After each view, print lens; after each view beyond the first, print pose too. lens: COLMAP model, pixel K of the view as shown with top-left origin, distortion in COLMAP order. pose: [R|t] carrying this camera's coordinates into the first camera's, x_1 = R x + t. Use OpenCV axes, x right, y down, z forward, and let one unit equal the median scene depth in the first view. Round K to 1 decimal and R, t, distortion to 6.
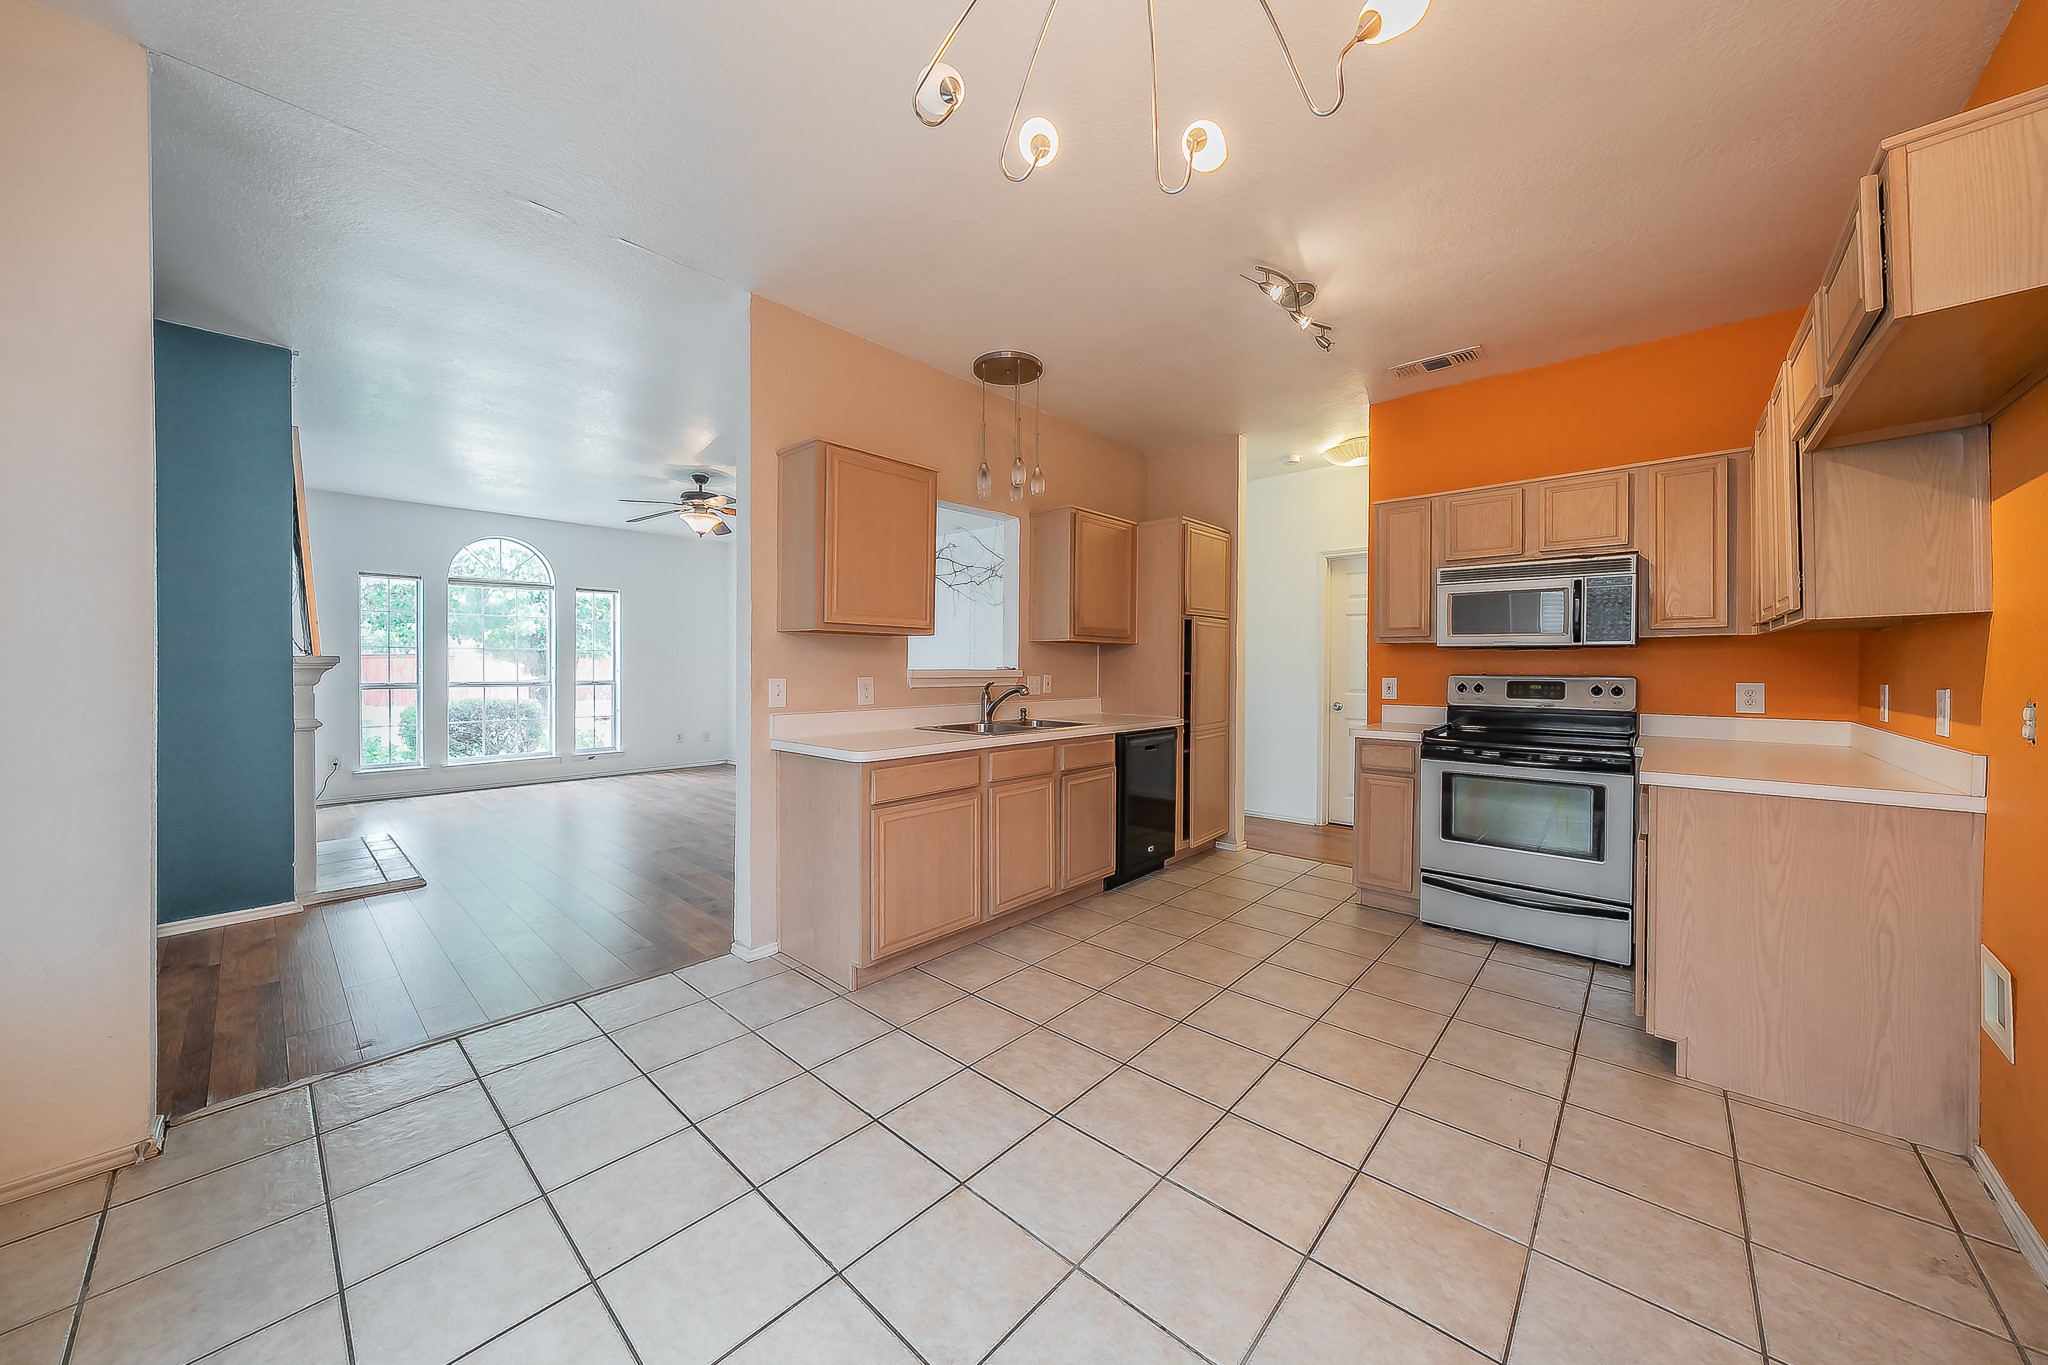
lens RADIAL K [[696.4, 0, 980.2], [0, 696.4, 676.0], [0, 0, 1]] dist [0.000473, 0.000017]
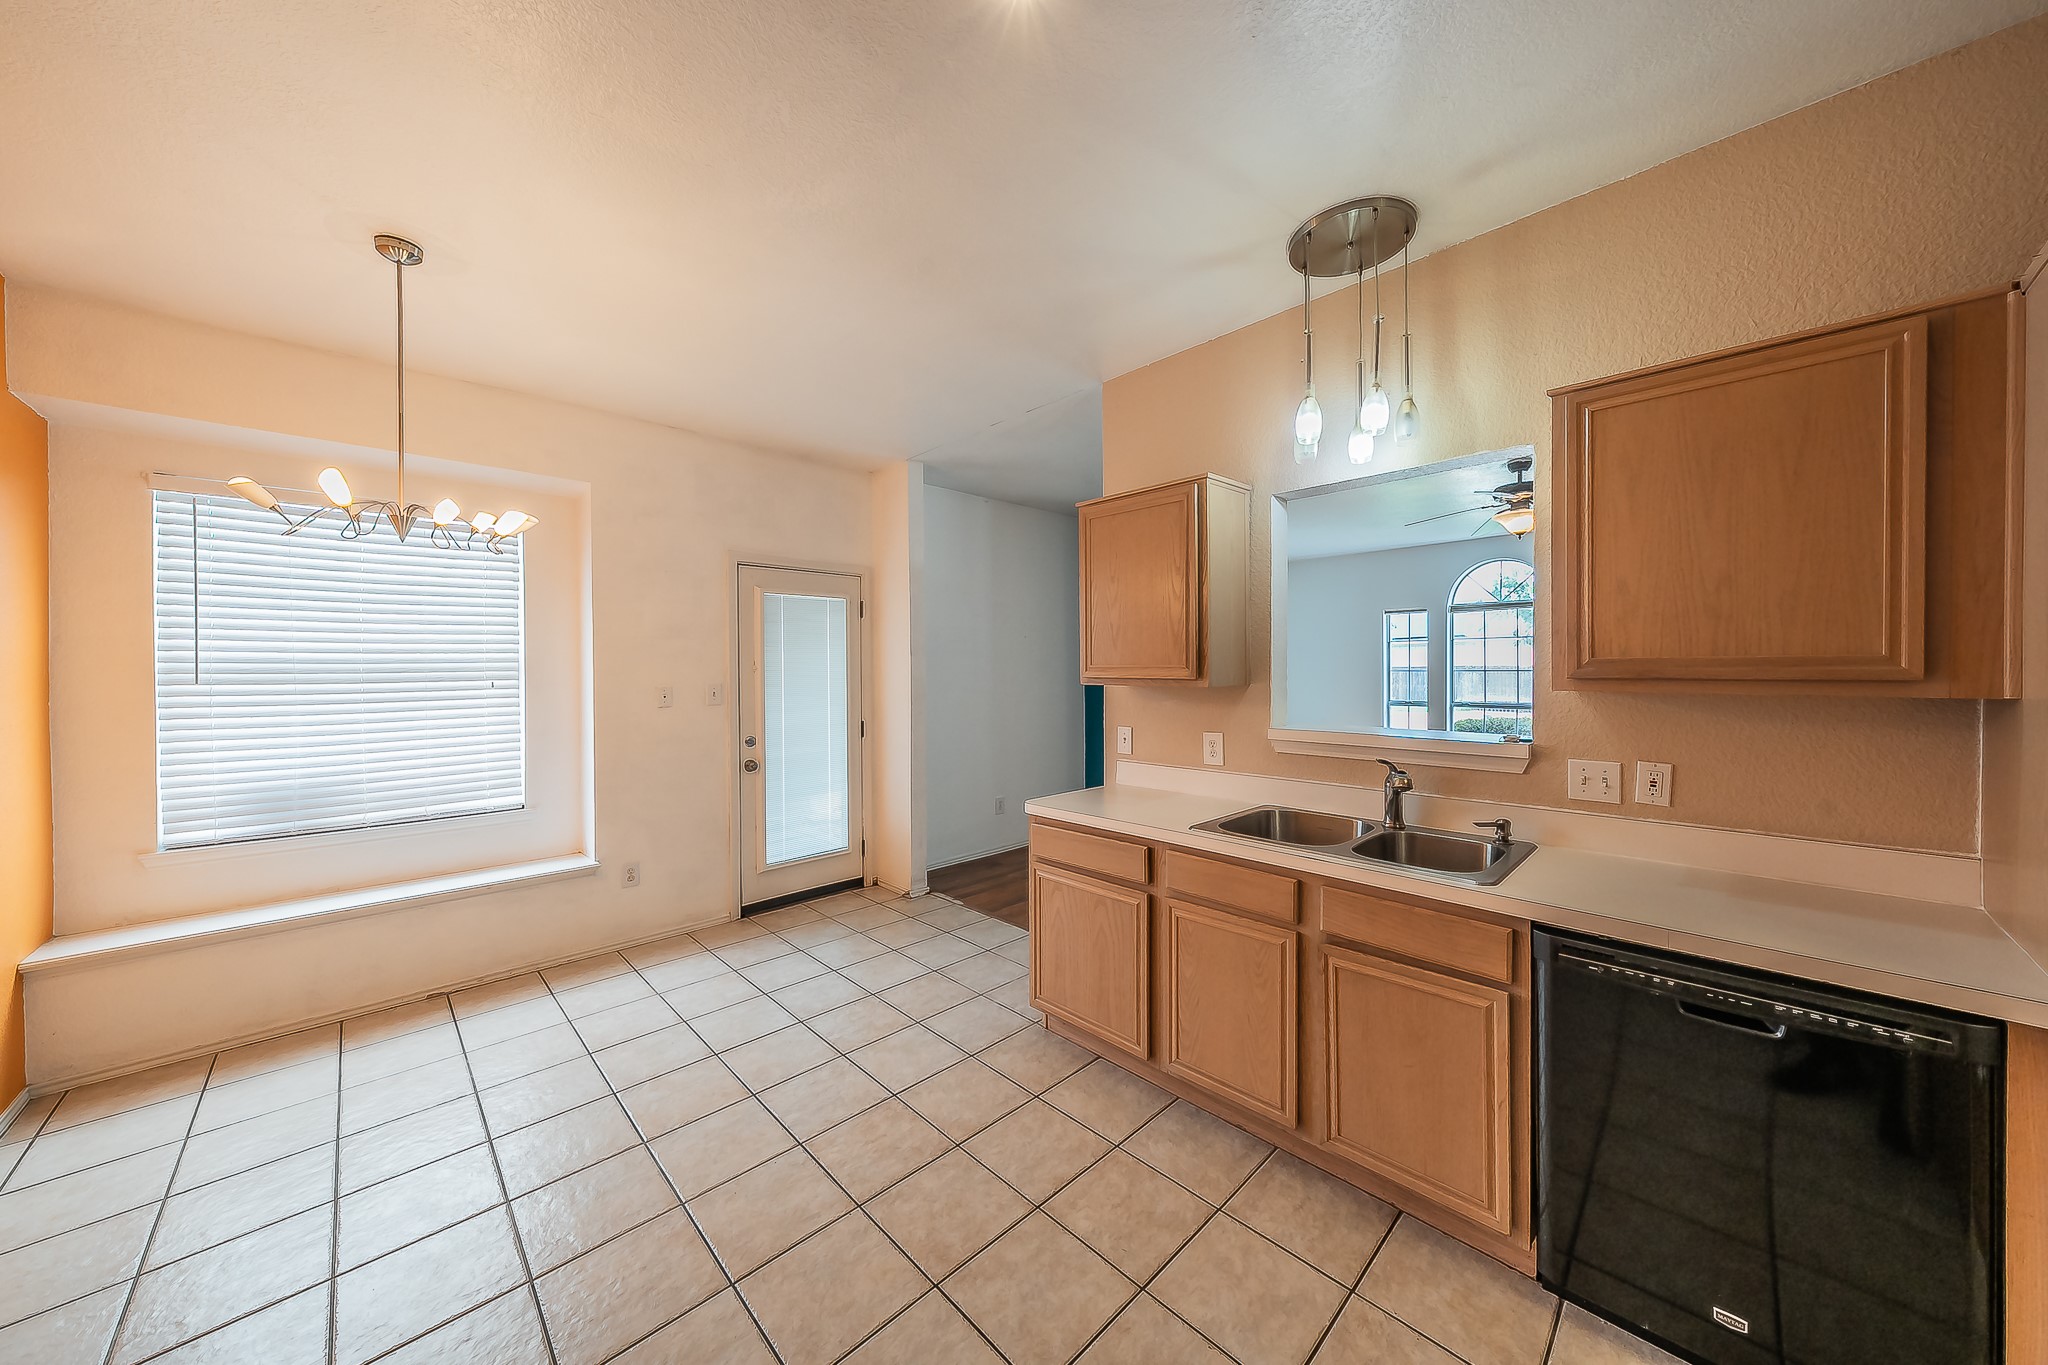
lens RADIAL K [[702.0, 0, 1064.8], [0, 702.0, 671.9], [0, 0, 1]] dist [-0.001207, -0.000120]
pose [[-0.005739, 0.002607, -0.999980, 0.548193], [-0.008598, 0.999960, 0.002657, -0.057633], [0.999947, 0.008613, -0.005716, 0.638301]]
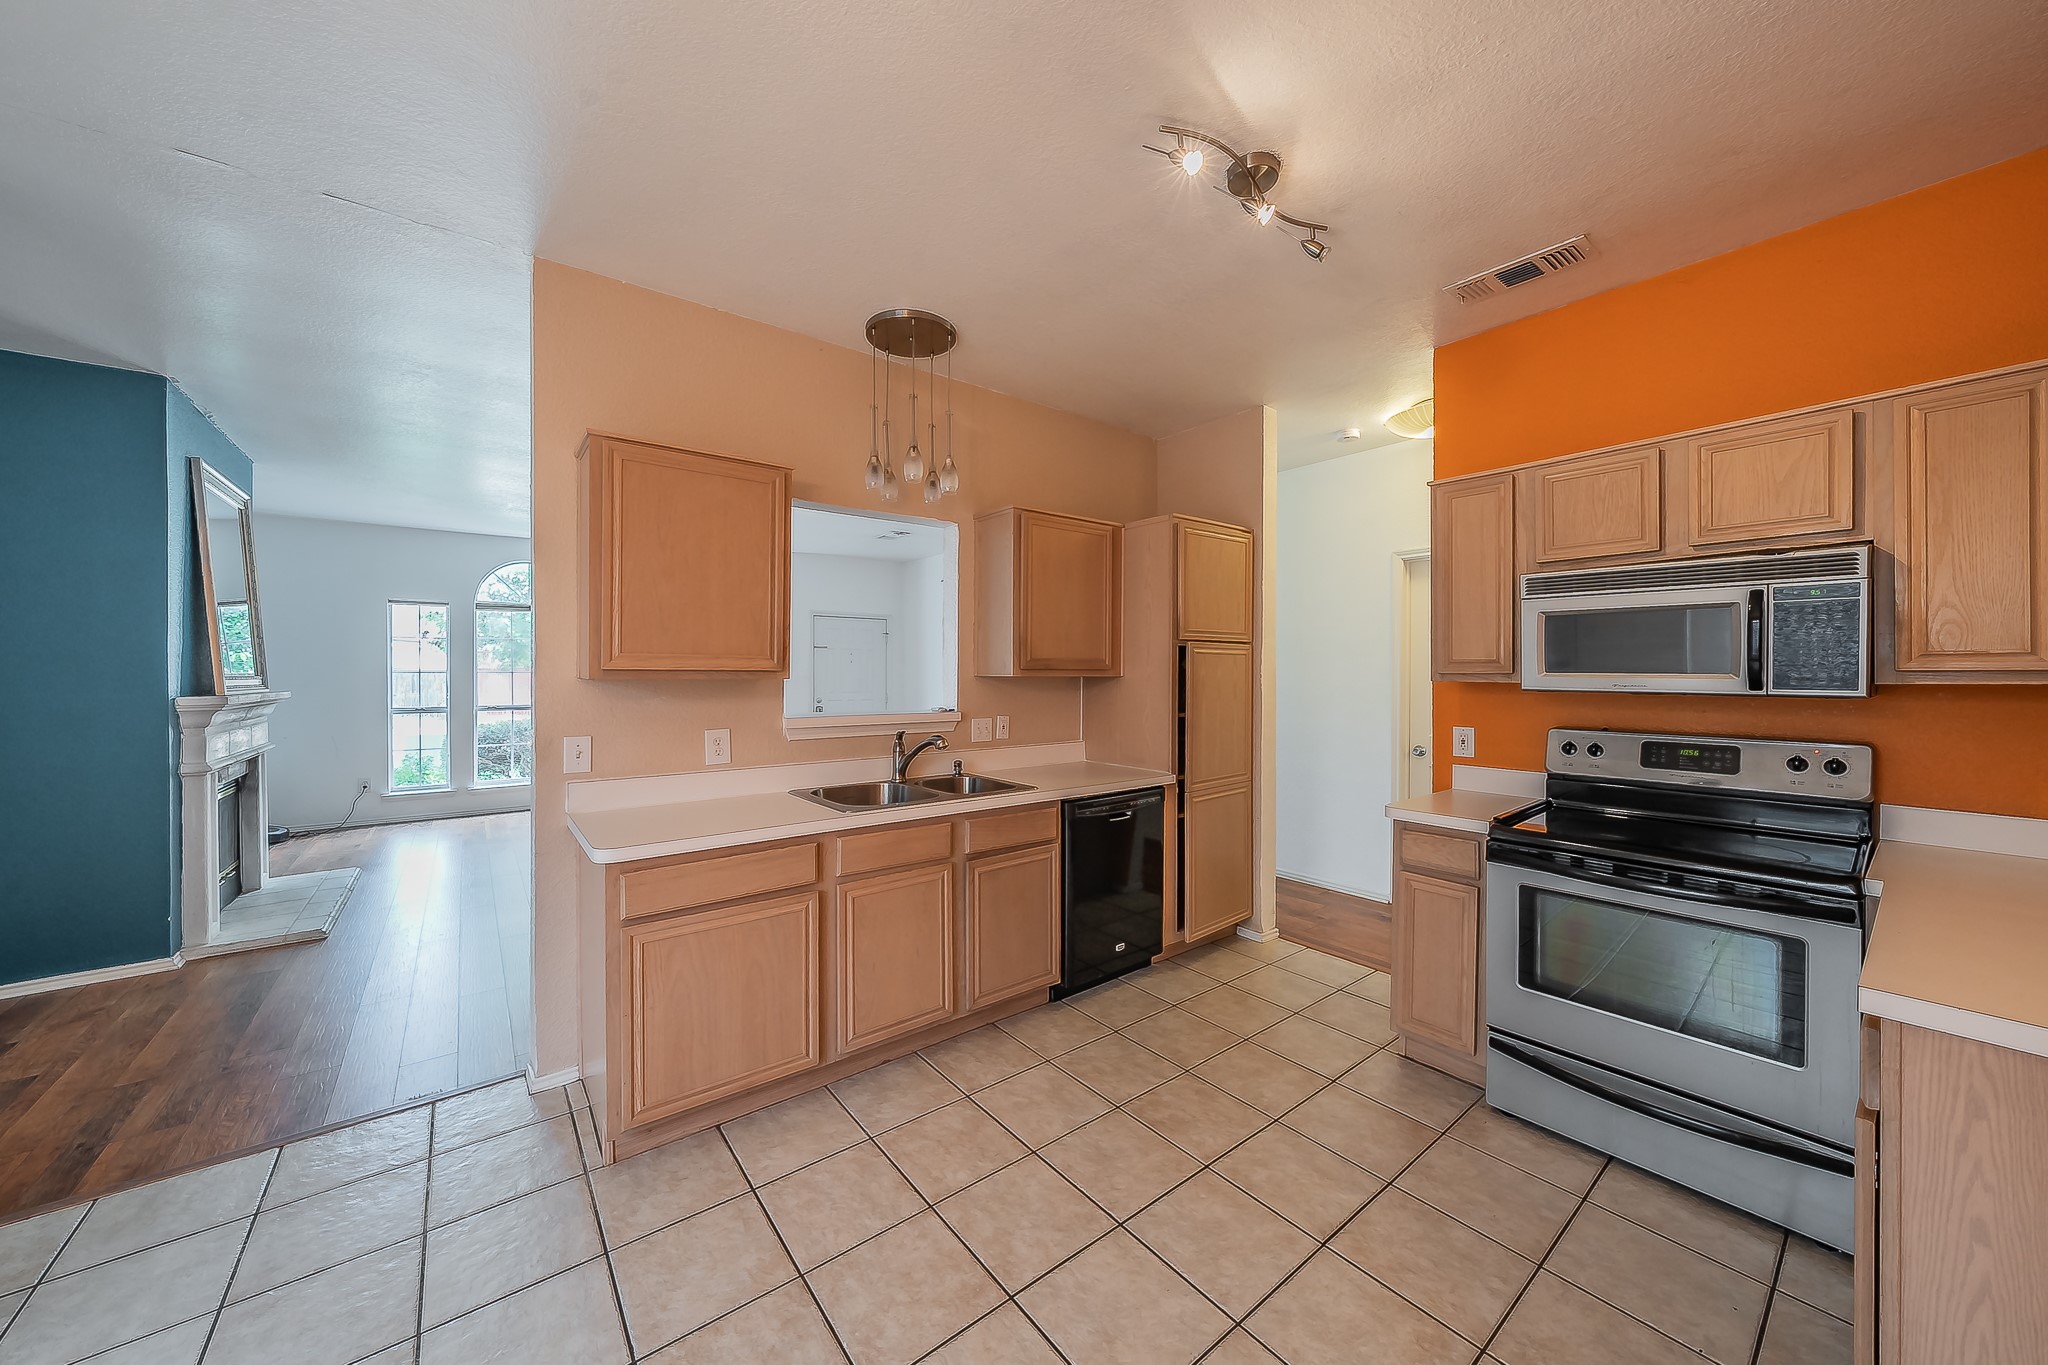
lens RADIAL K [[694.4, 0, 979.3], [0, 694.4, 679.1], [0, 0, 1]] dist [-0.002401, 0.001005]
pose [[0.985554, -0.000475, -0.169360, 0.208469], [-0.000387, 0.999987, -0.005055, -0.040822], [0.169361, 0.005048, 0.985541, 0.204541]]
